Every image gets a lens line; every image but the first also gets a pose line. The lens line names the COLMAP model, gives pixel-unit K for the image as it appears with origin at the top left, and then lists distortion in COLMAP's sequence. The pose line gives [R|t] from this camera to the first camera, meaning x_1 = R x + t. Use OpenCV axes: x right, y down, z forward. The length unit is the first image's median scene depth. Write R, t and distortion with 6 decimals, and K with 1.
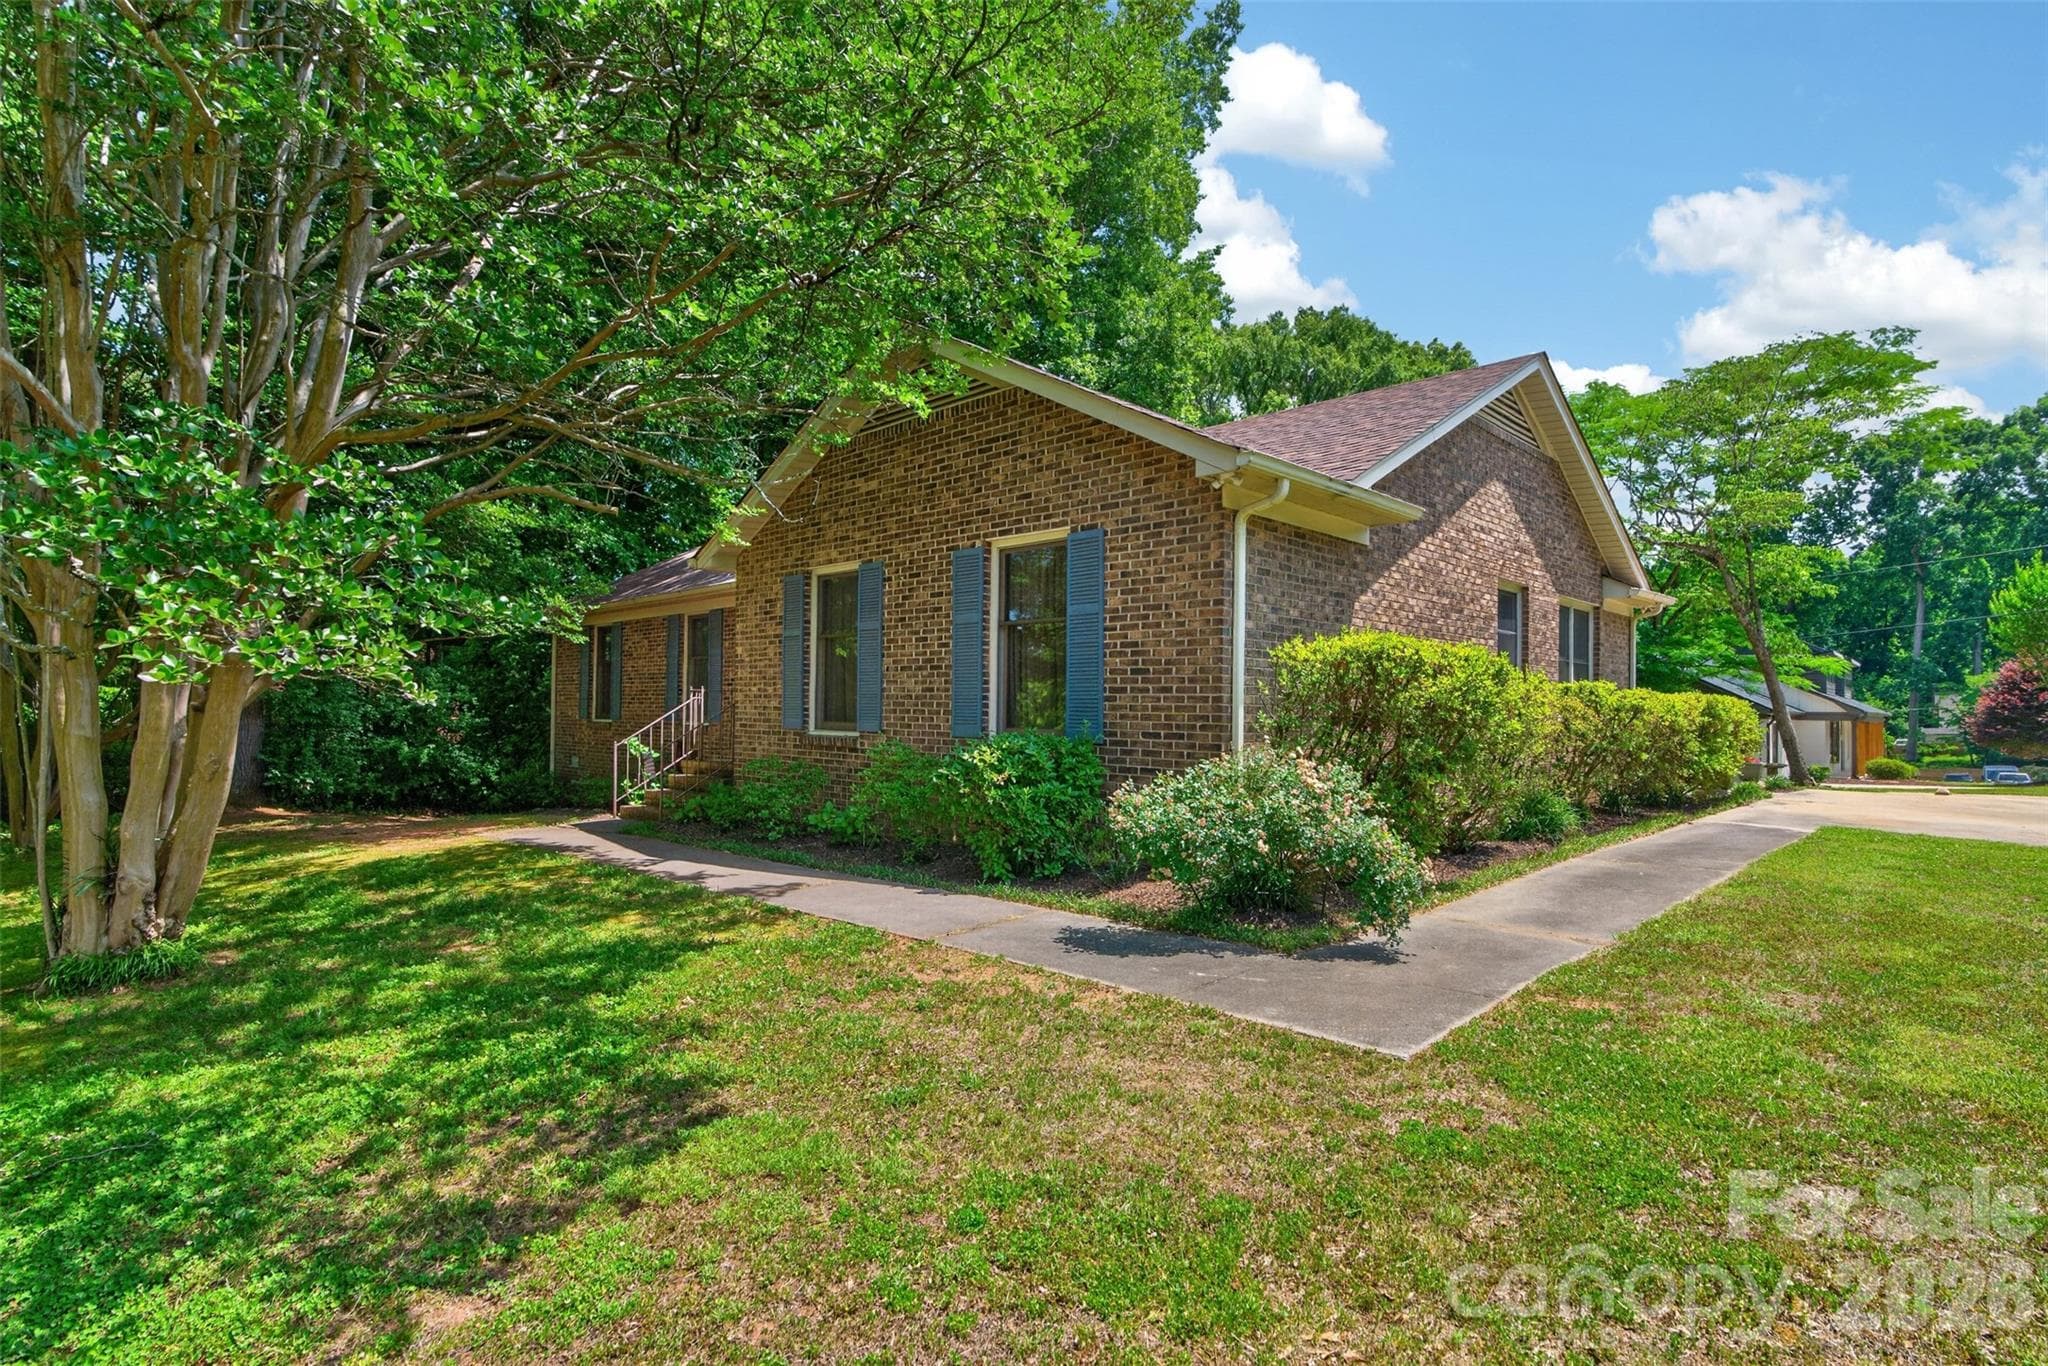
lens RADIAL K [[1026.5, 0, 1024.0], [0, 1026.5, 683.0], [0, 0, 1]] dist [0.007319, 0.001330]
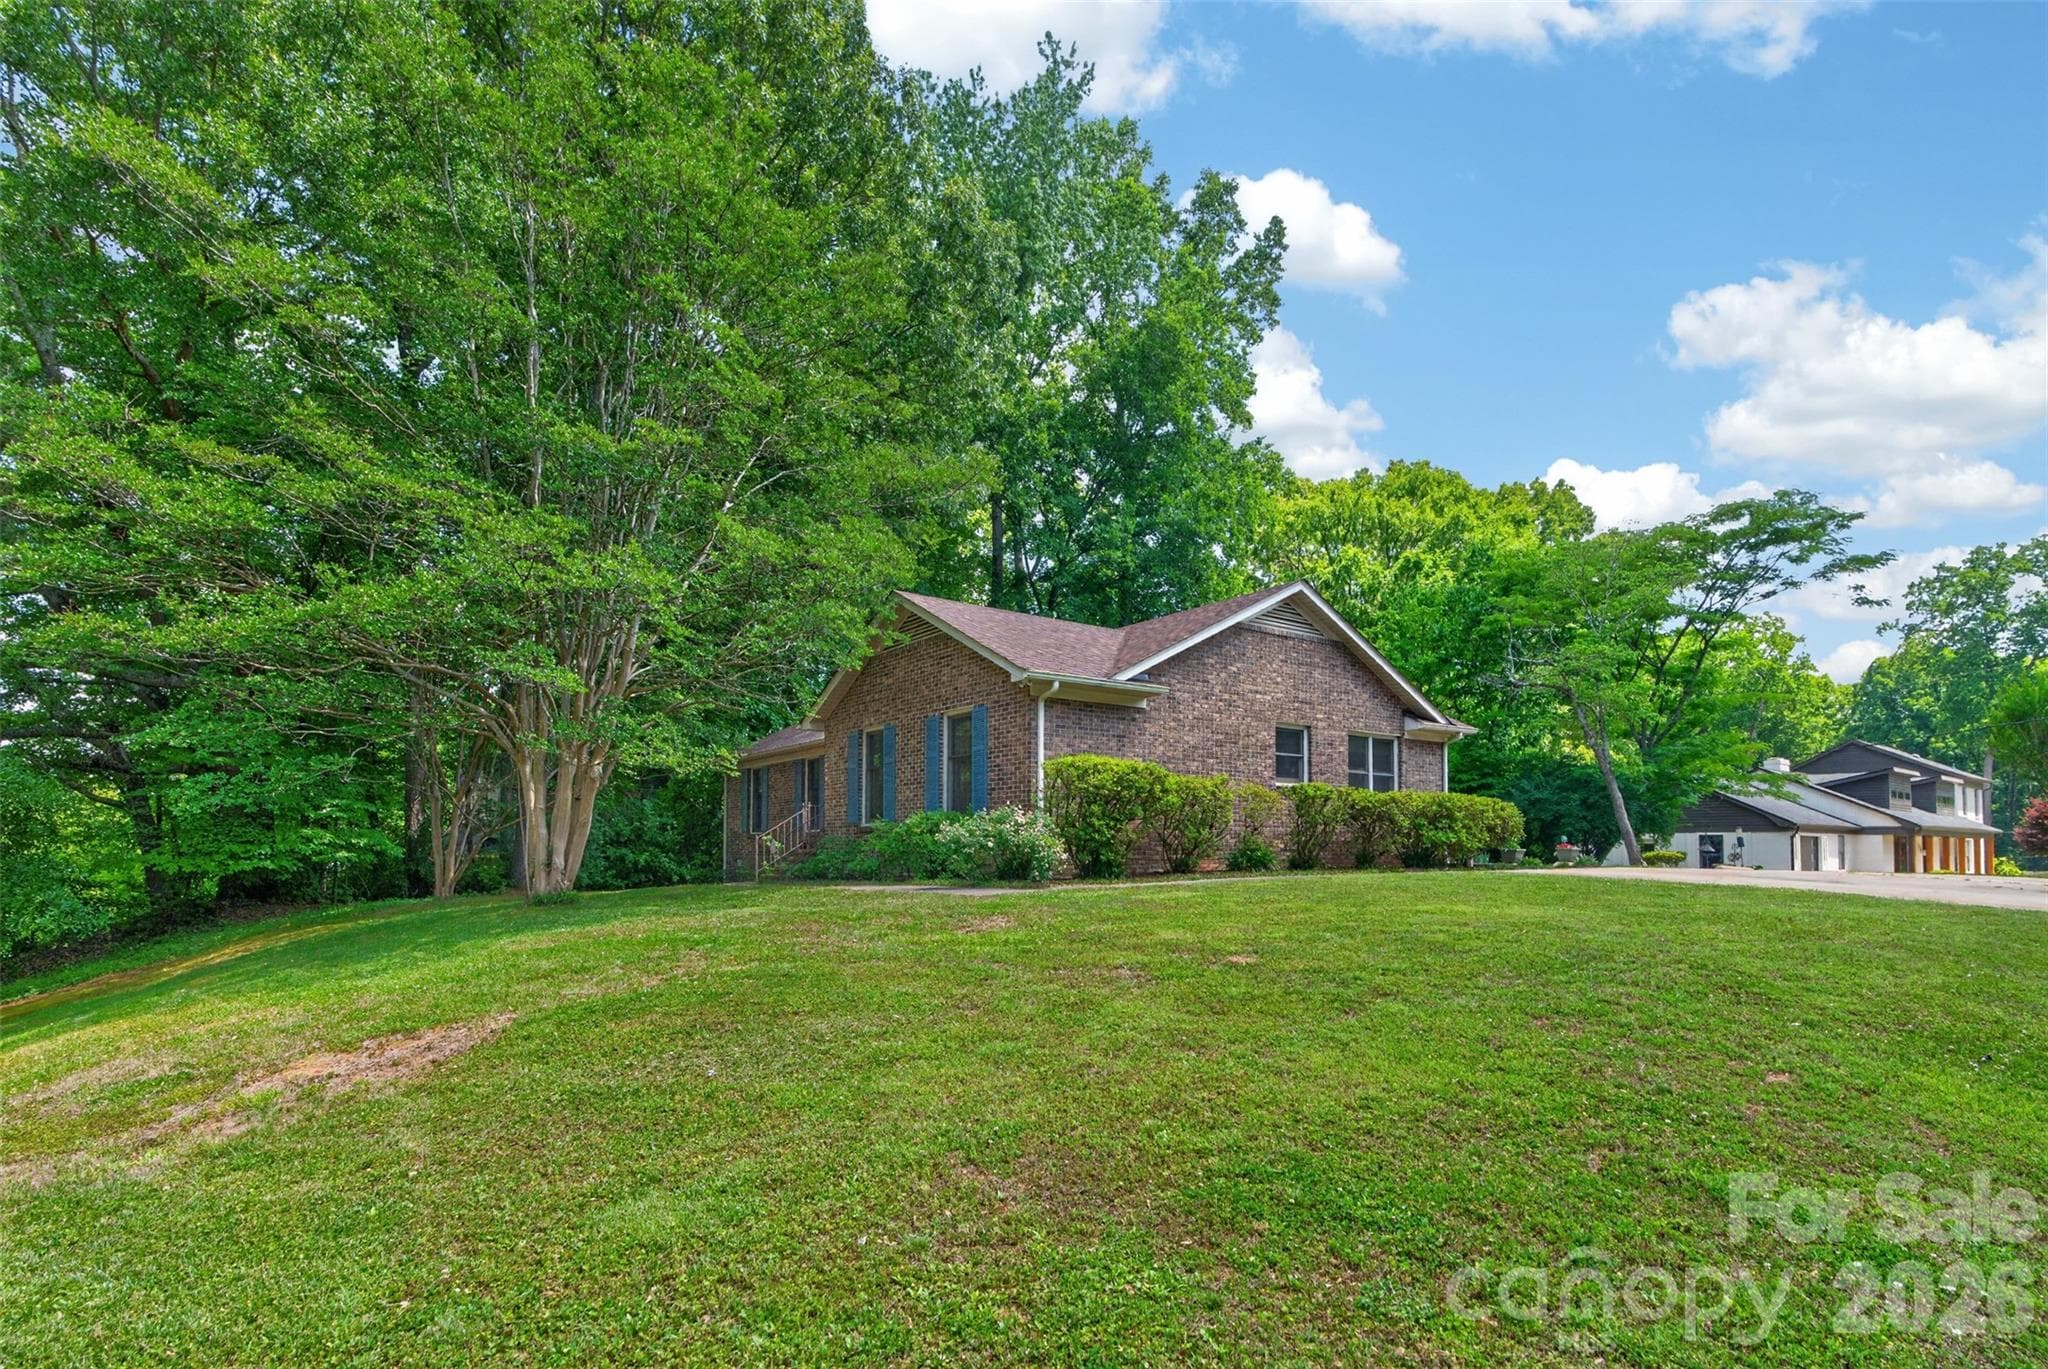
lens RADIAL K [[1067.1, 0, 1021.6], [0, 1067.1, 759.8], [0, 0, 1]] dist [-0.001718, -0.000687]
pose [[0.985705, -0.026070, -0.166454, 0.417466], [0.015264, 0.997711, -0.065874, 0.073607], [0.167790, 0.062391, 0.983846, -0.830948]]
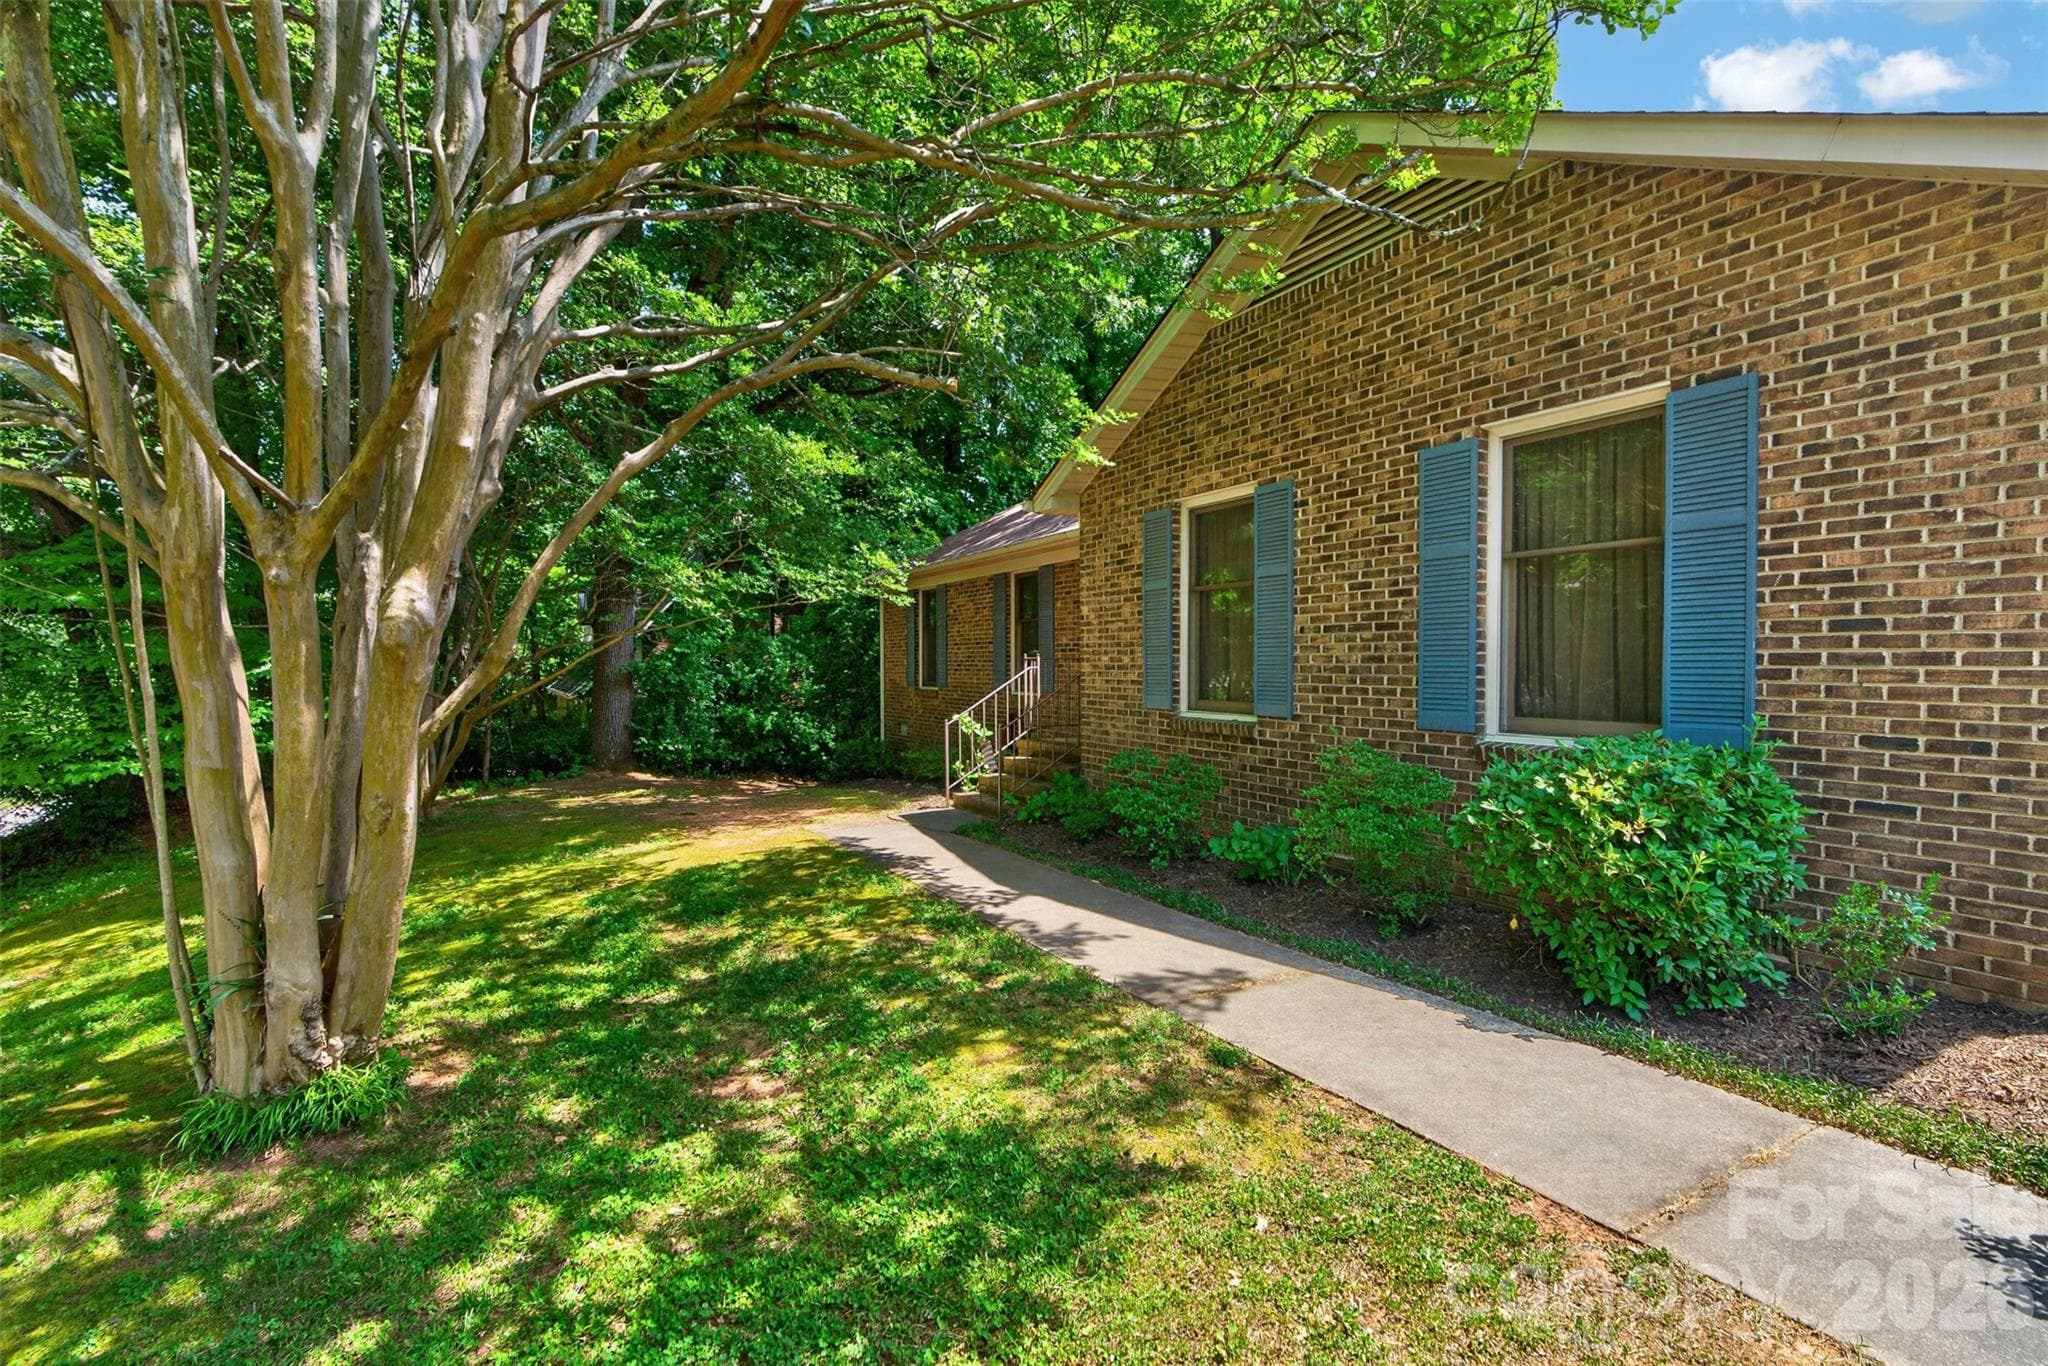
lens RADIAL K [[963.5, 0, 1024.0], [0, 963.5, 683.0], [0, 0, 1]] dist [-0.001091, -0.000024]
pose [[0.959015, -0.008120, -0.283240, -0.142334], [0.021005, 0.998876, 0.042483, -0.009913], [0.282577, -0.046692, 0.958108, 0.329621]]
